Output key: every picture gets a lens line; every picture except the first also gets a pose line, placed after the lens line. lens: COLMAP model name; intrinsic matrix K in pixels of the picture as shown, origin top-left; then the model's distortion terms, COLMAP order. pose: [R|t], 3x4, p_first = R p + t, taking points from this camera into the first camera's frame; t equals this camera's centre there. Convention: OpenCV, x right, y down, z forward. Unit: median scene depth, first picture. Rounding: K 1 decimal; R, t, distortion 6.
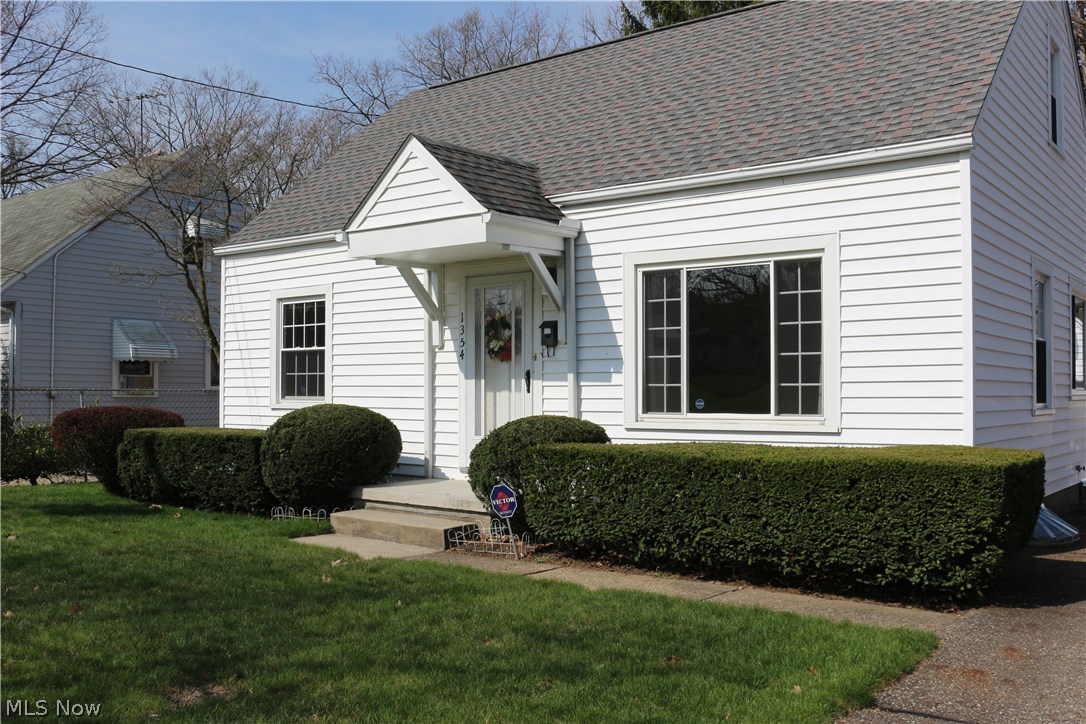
lens RADIAL K [[1029.6, 0, 546.1], [0, 1029.6, 367.1], [0, 0, 1]] dist [-0.076228, 0.000000]
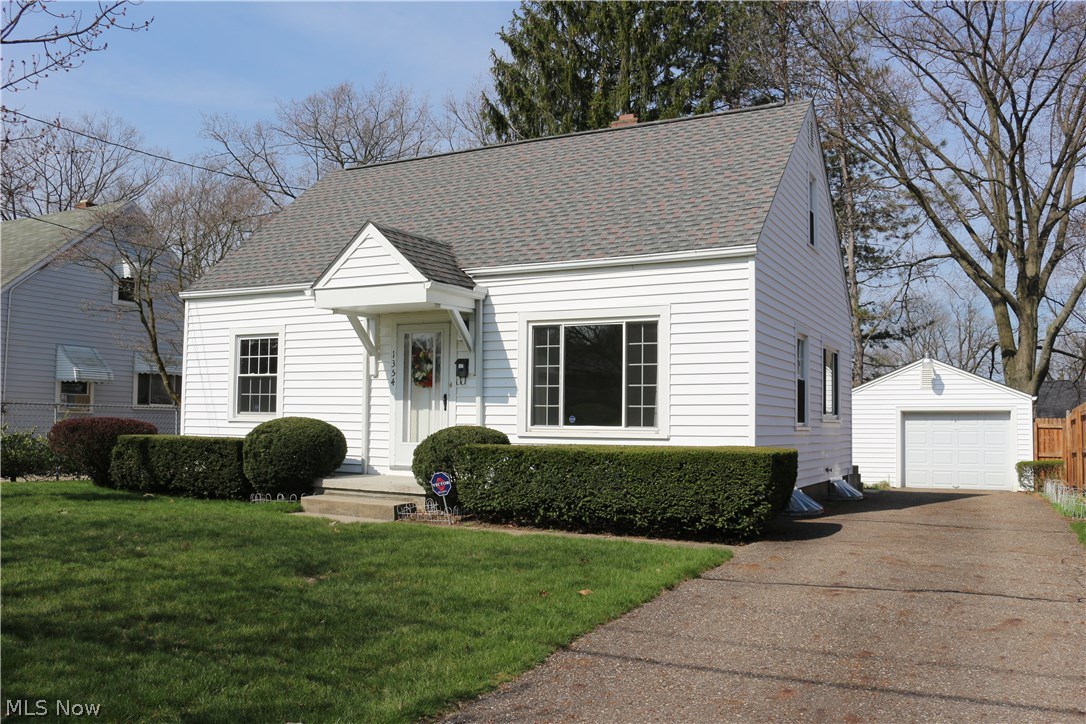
lens RADIAL K [[922.6, 0, 543.8], [0, 922.6, 361.0], [0, 0, 1]] dist [-0.069358, -0.006568]
pose [[0.985812, 0.023731, 0.166167, -0.095895], [-0.017133, 0.999011, -0.041031, 0.007383], [-0.166977, 0.037602, 0.985244, -0.240369]]
